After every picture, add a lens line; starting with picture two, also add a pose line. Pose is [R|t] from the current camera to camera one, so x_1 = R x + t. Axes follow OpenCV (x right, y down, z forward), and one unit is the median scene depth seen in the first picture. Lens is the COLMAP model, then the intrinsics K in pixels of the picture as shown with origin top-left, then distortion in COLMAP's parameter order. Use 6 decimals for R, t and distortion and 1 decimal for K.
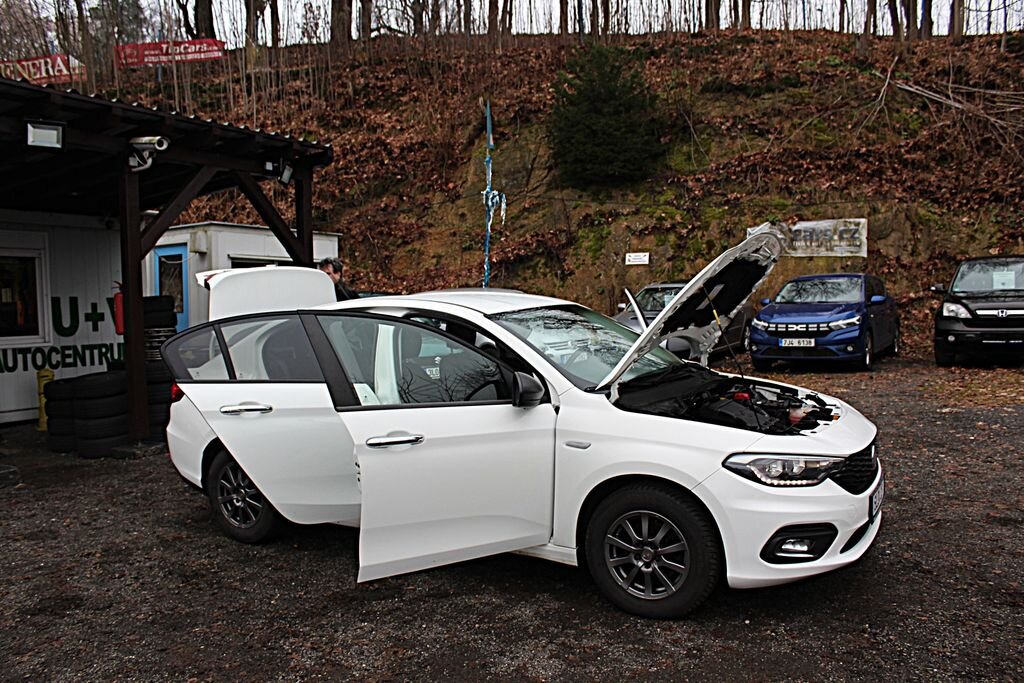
lens RADIAL K [[844.7, 0, 512.0], [0, 844.7, 341.5], [0, 0, 1]] dist [-0.168407, 0.147489]
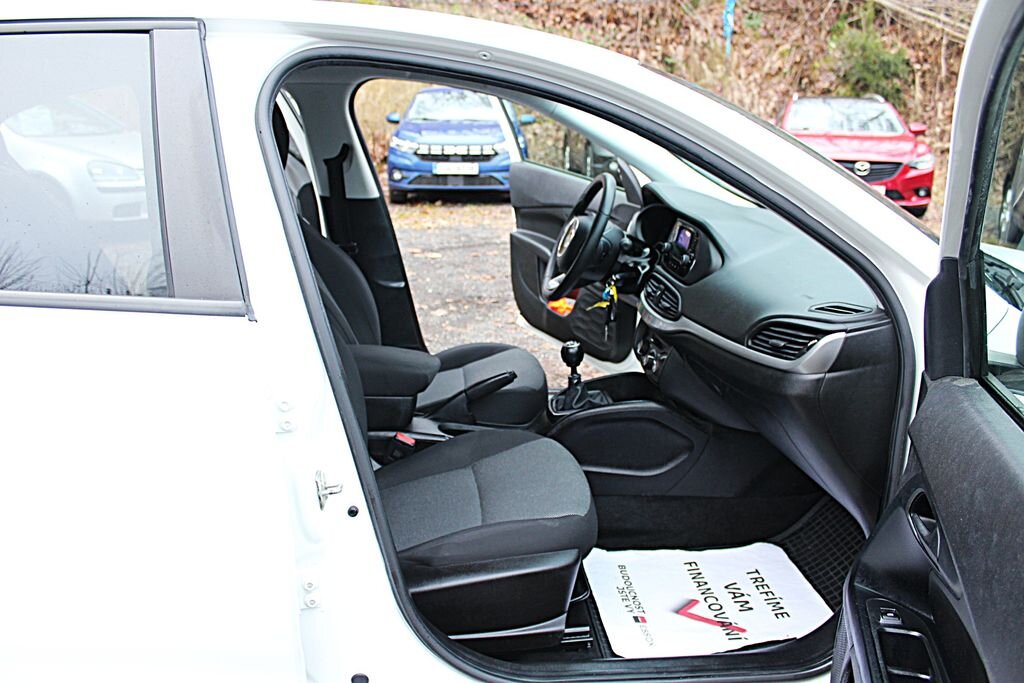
lens RADIAL K [[846.9, 0, 512.1], [0, 846.9, 345.9], [0, 0, 1]] dist [-0.167462, 0.145094]
pose [[0.818882, -0.109578, 0.563405, -0.062899], [-0.009315, 0.978940, 0.203936, 0.002215], [-0.573887, -0.172248, 0.800615, 0.191444]]
